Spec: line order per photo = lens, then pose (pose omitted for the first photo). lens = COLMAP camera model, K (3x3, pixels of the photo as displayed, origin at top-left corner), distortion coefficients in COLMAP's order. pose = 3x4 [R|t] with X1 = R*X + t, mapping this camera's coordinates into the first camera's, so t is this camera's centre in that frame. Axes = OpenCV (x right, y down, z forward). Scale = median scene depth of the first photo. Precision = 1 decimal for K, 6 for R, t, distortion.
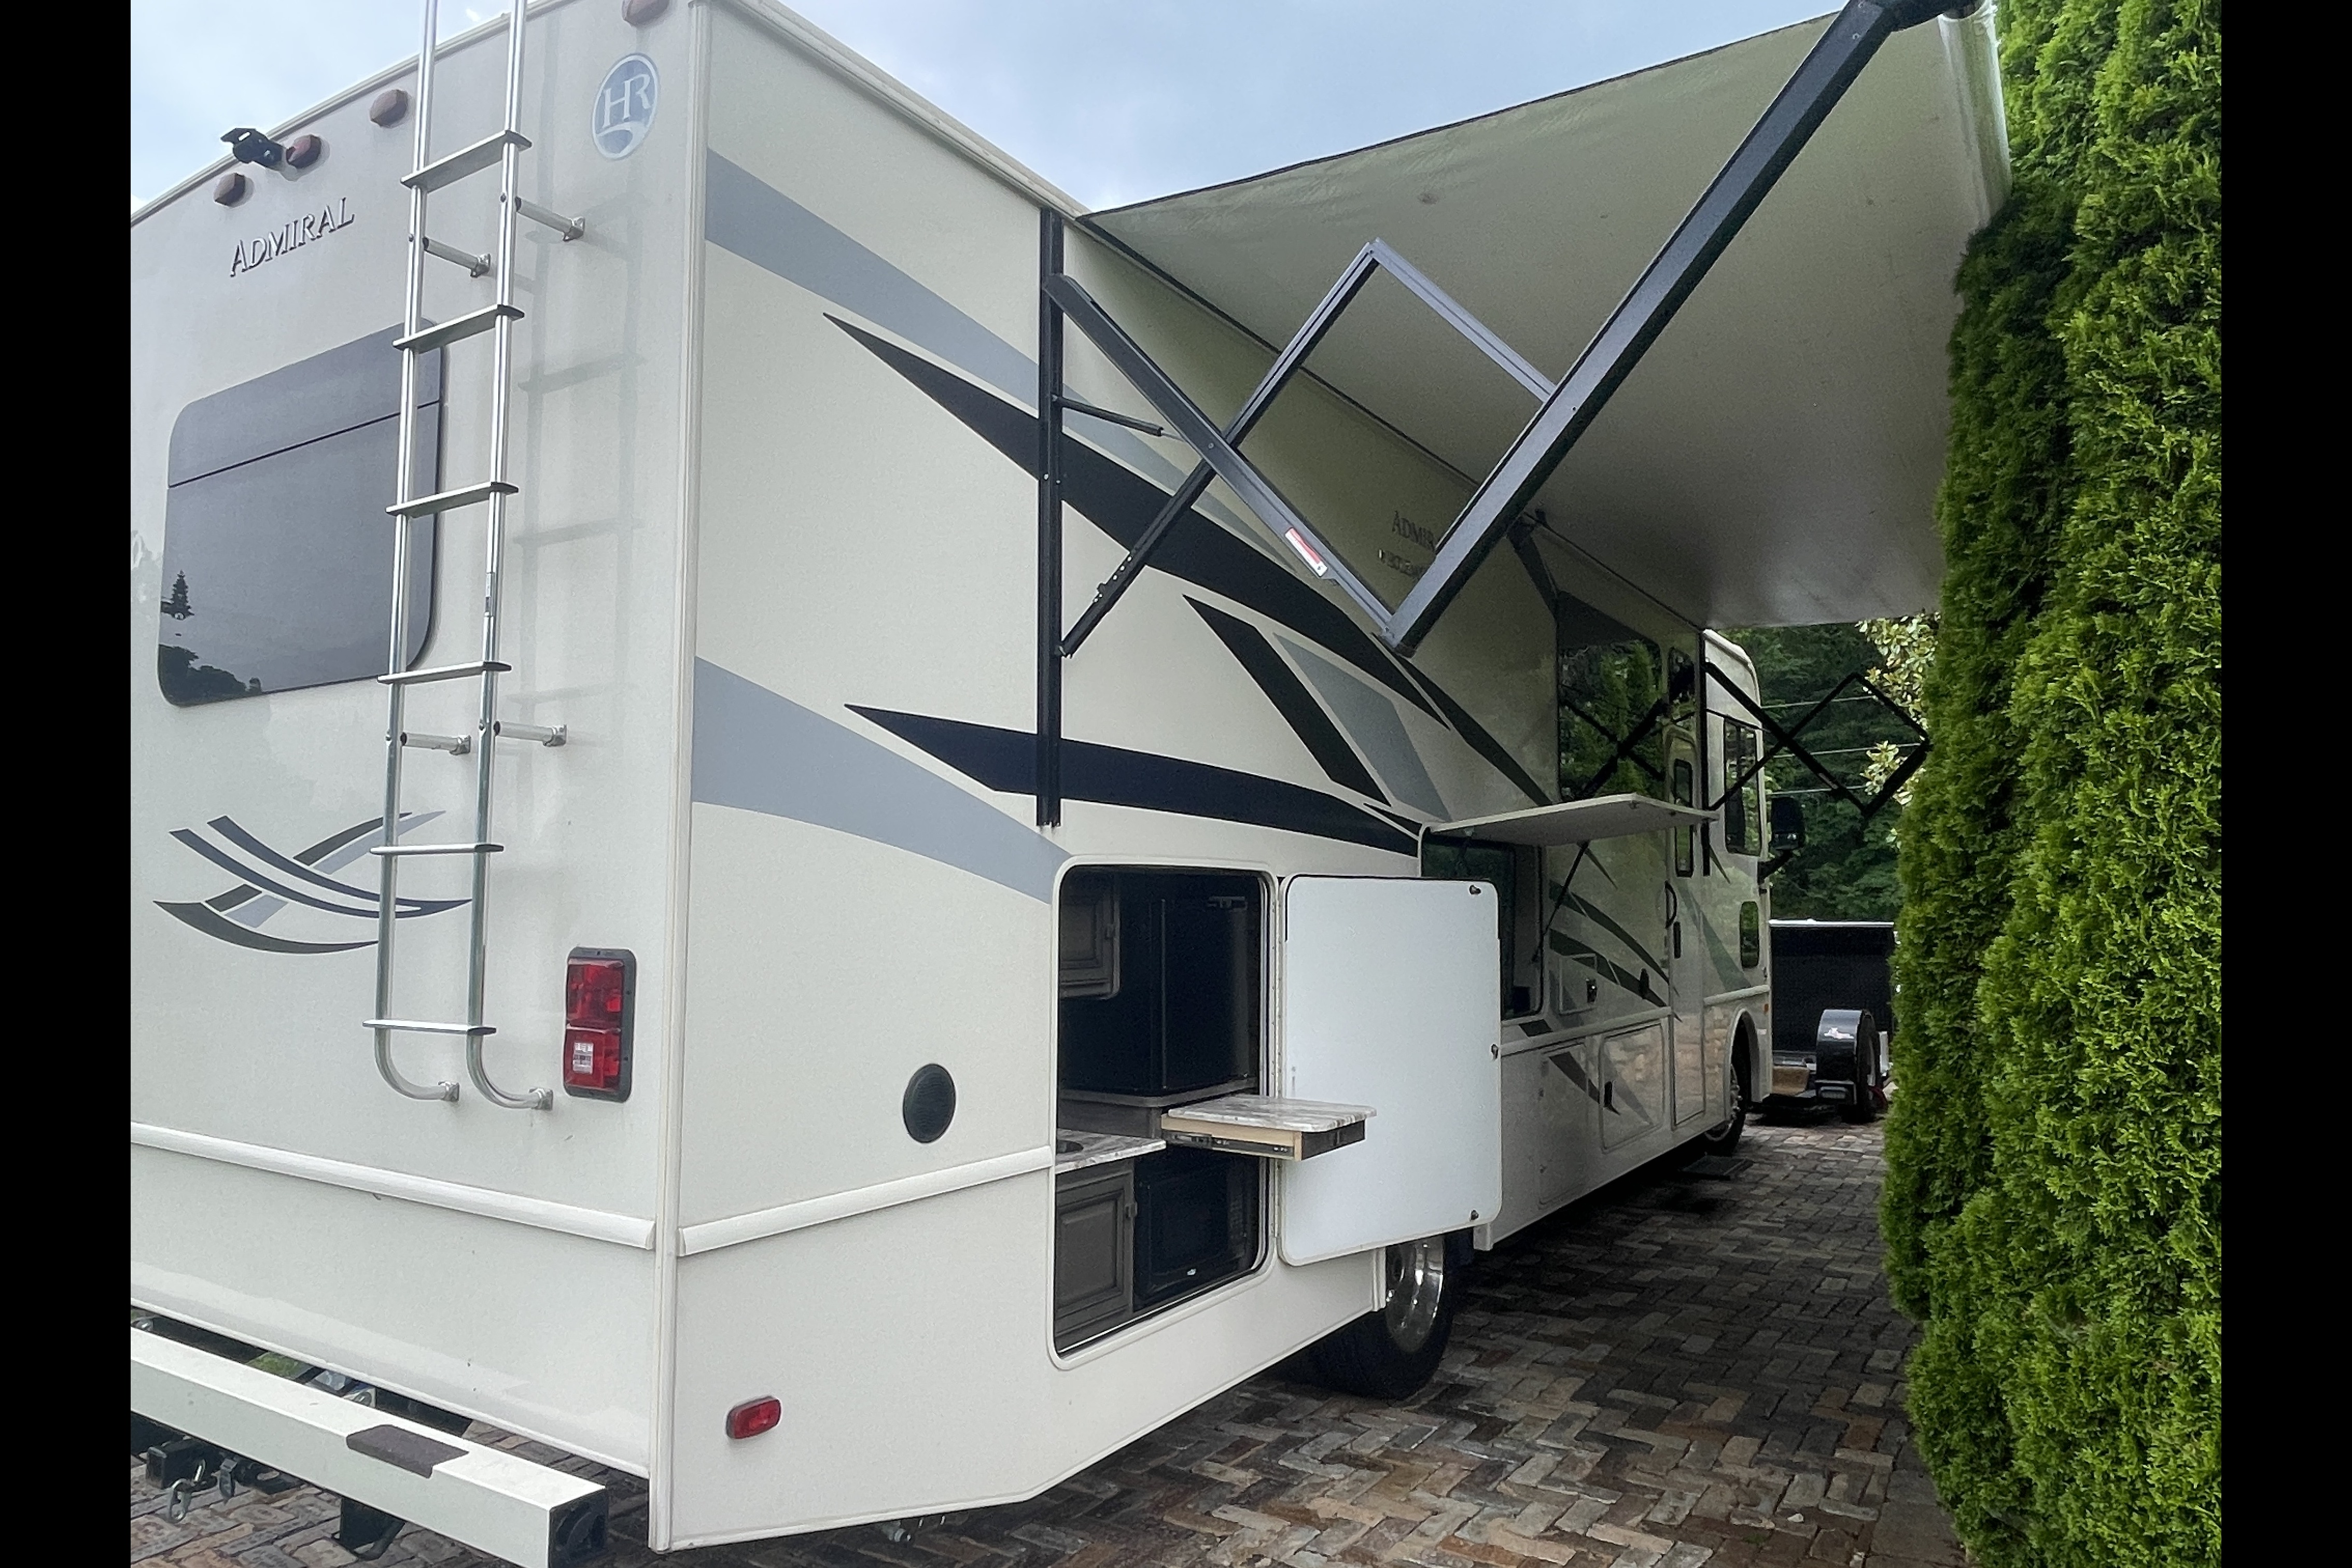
lens RADIAL K [[1470.2, 0, 1176.0], [0, 1470.2, 784.0], [0, 0, 1]] dist [0.000031, -0.001480]
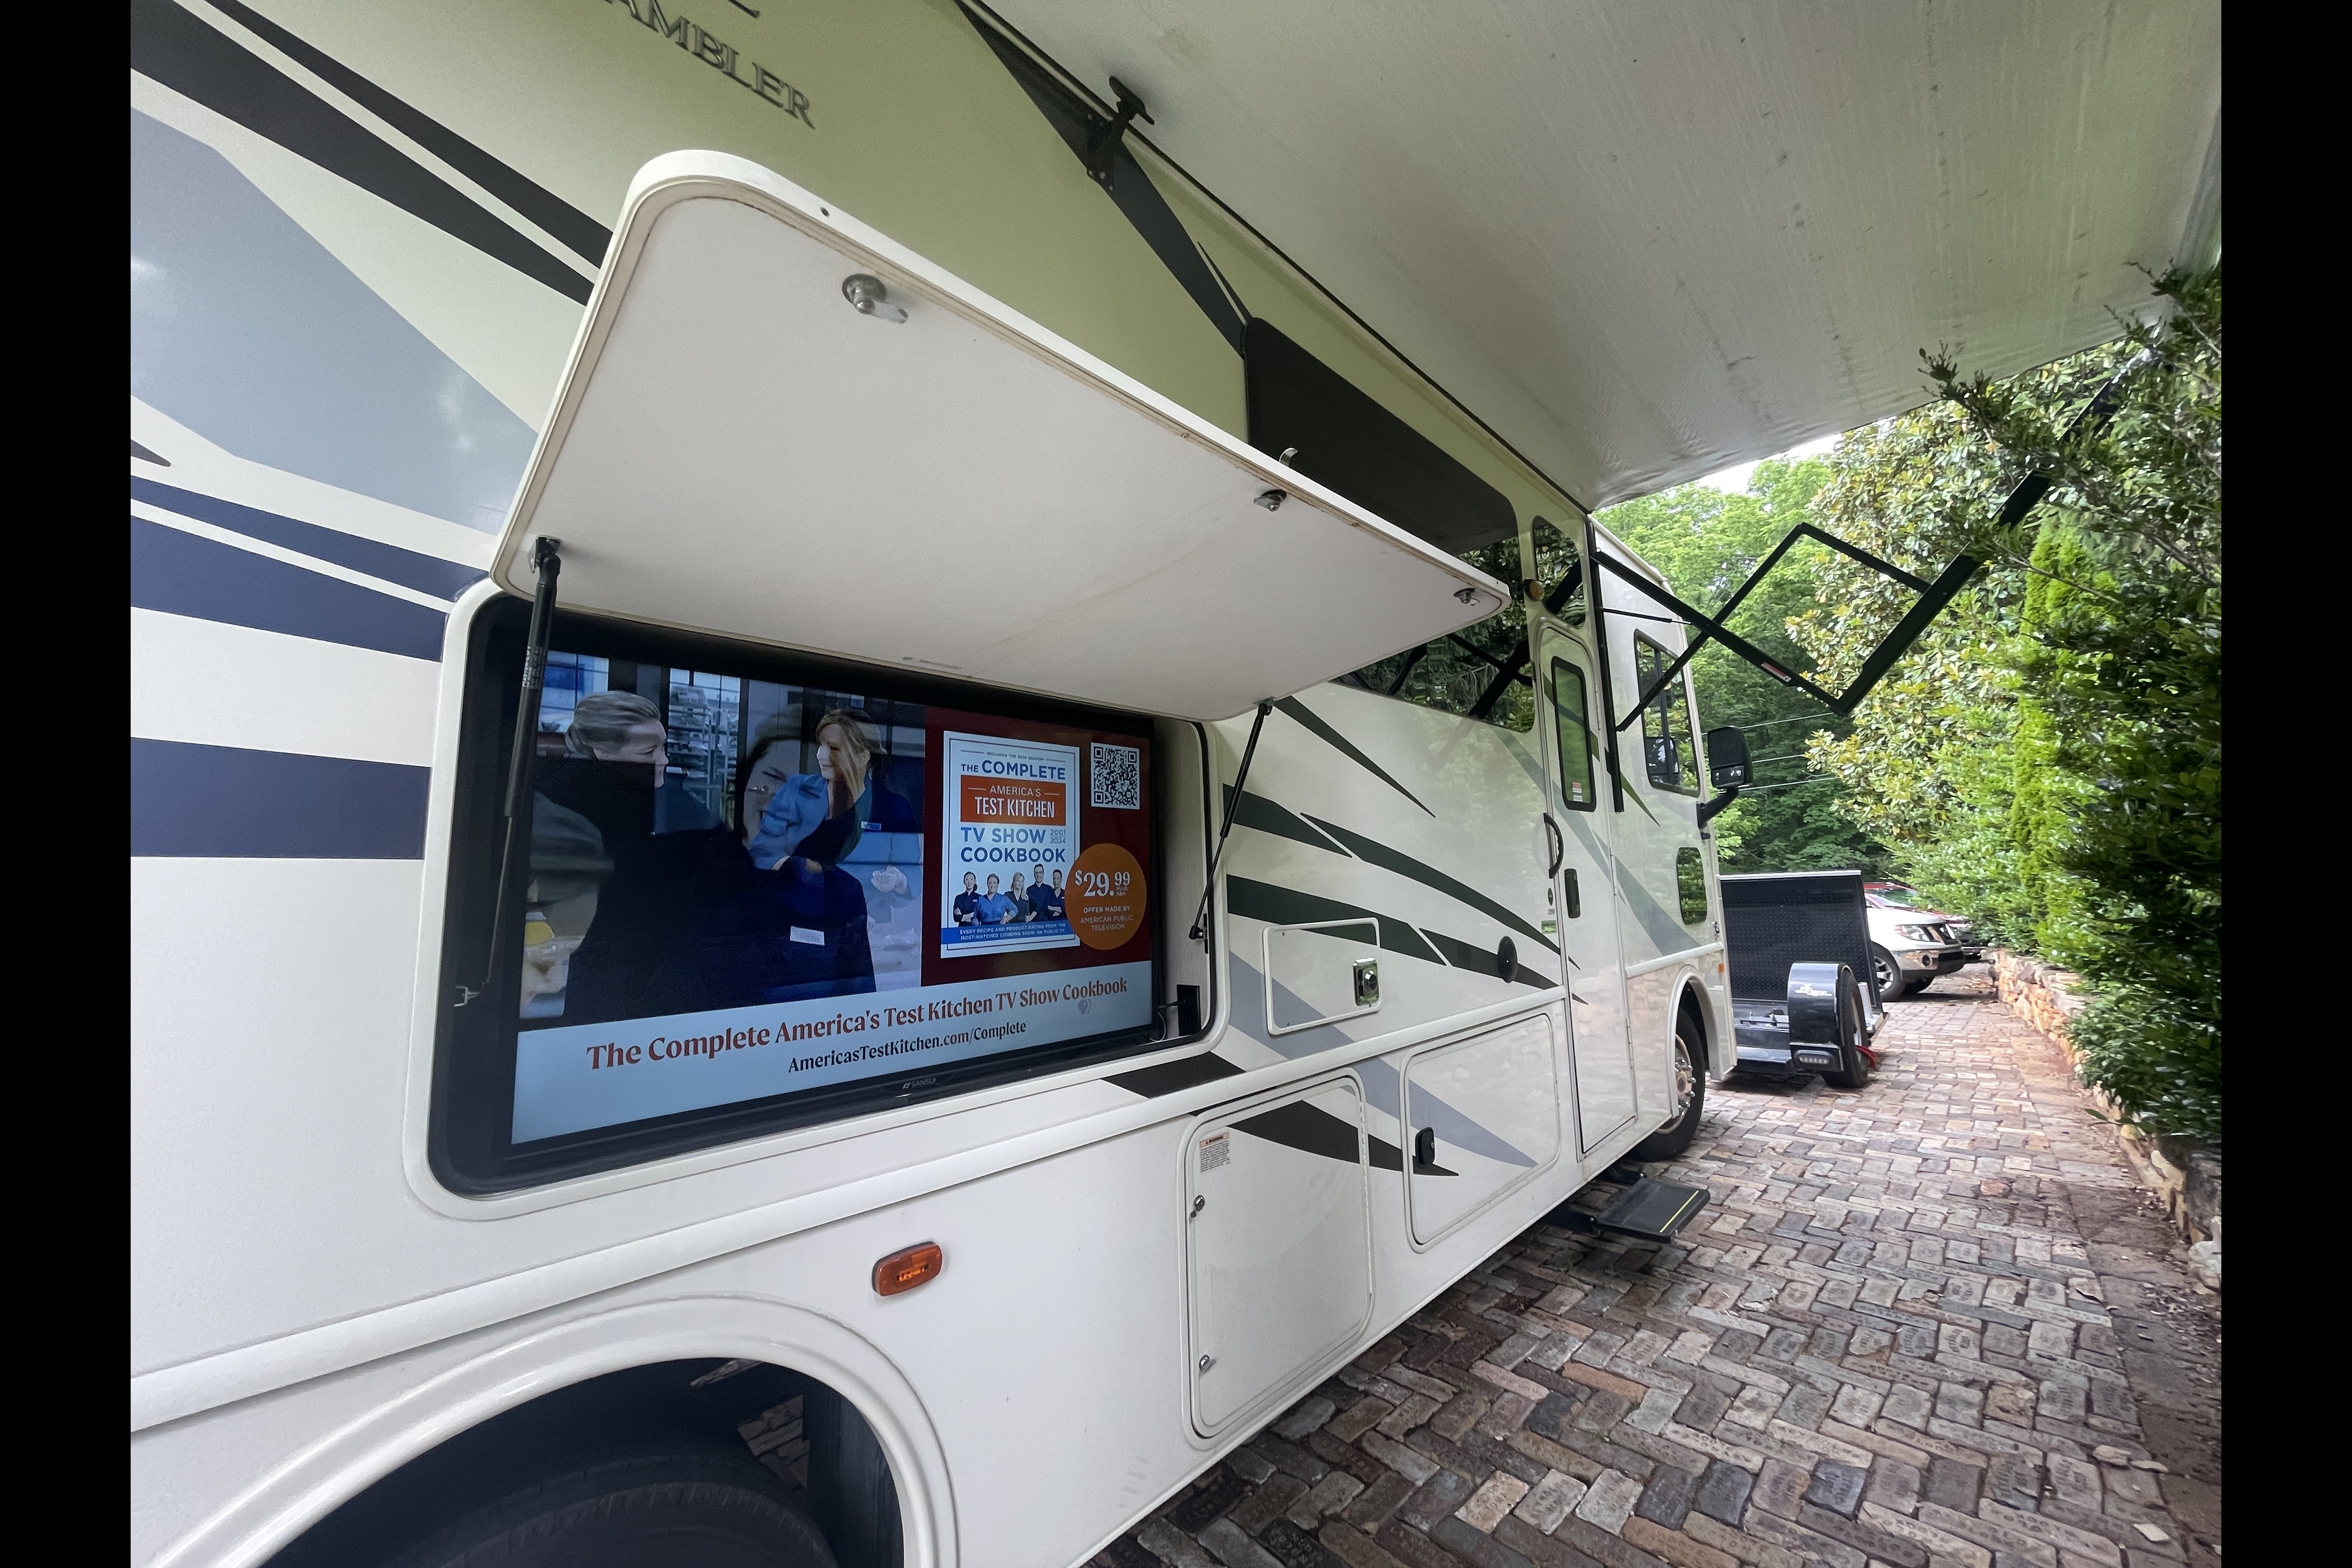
lens RADIAL K [[840.8, 0, 1166.4], [0, 840.8, 785.7], [0, 0, 1]] dist [-0.006398, 0.000168]
pose [[0.976633, -0.065506, -0.204689, 0.292296], [0.056417, 0.997158, -0.049936, 0.077912], [0.207378, 0.037222, 0.977553, 0.682918]]
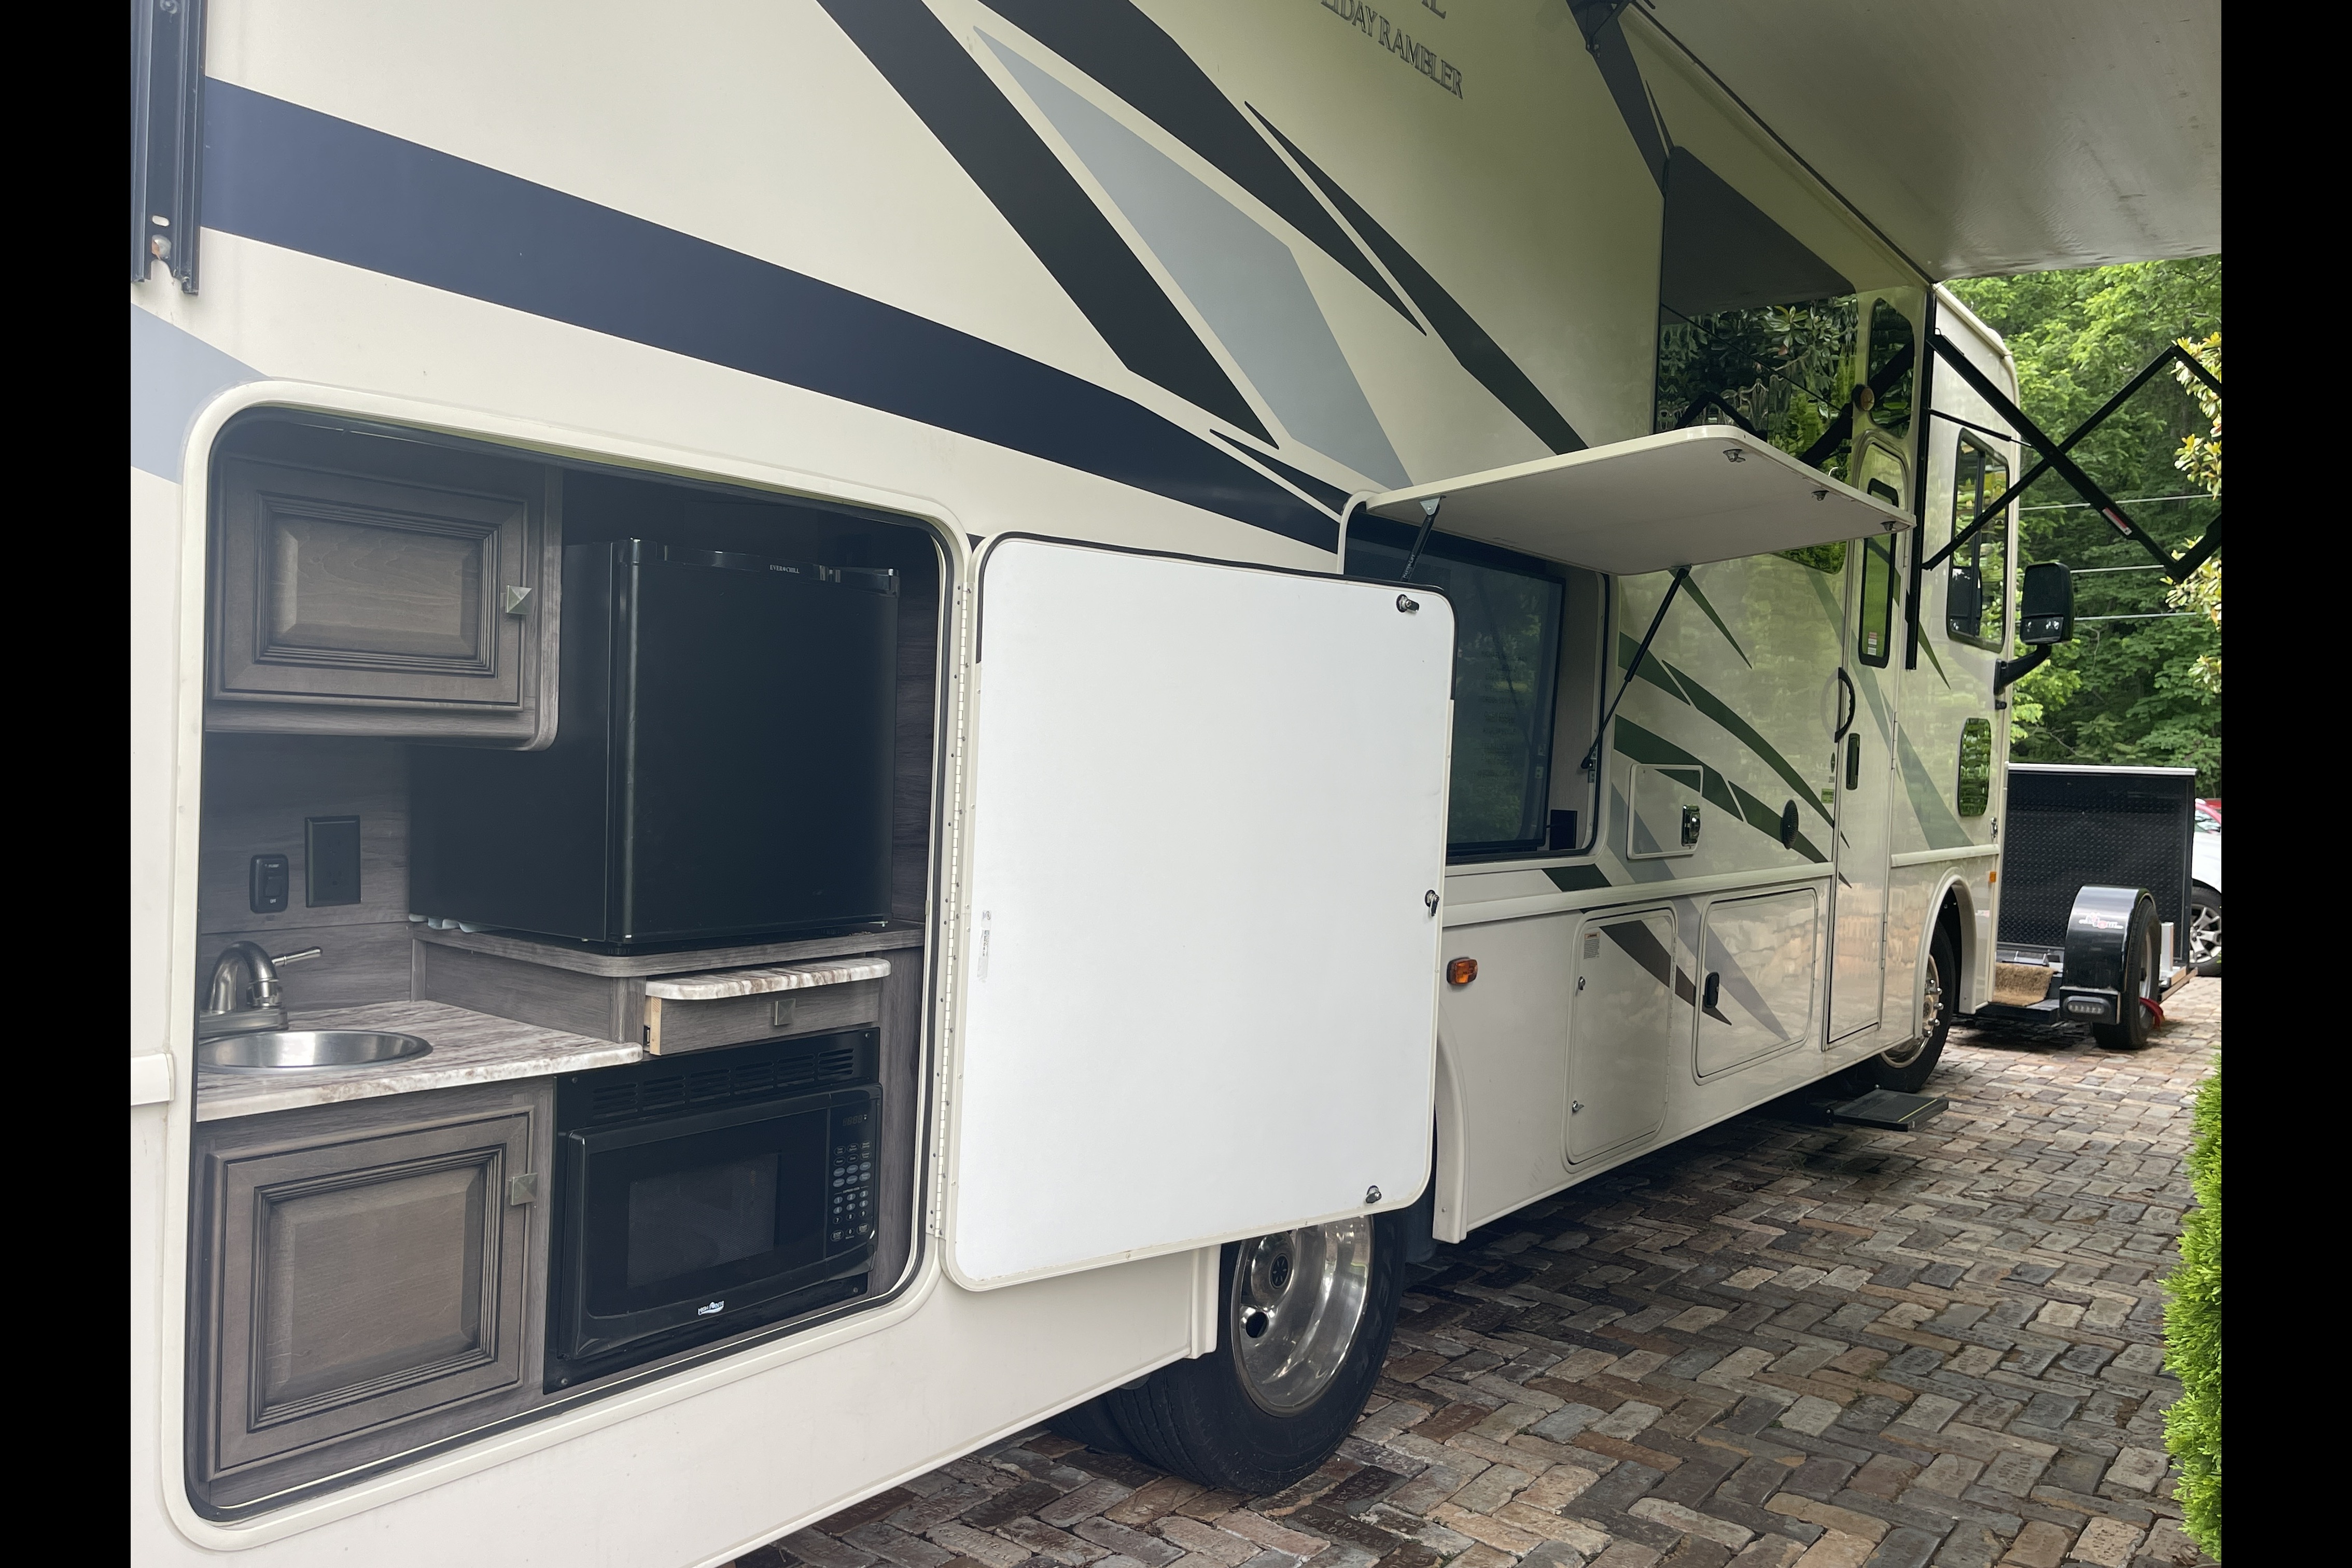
lens RADIAL K [[1765.0, 0, 1176.0], [0, 1765.0, 784.0], [0, 0, 1]] dist [0.019673, -0.002892]
pose [[0.997318, 0.036702, -0.063324, 0.119978], [-0.029902, 0.994004, 0.105174, 0.054685], [0.066804, -0.102999, 0.992436, 0.266221]]
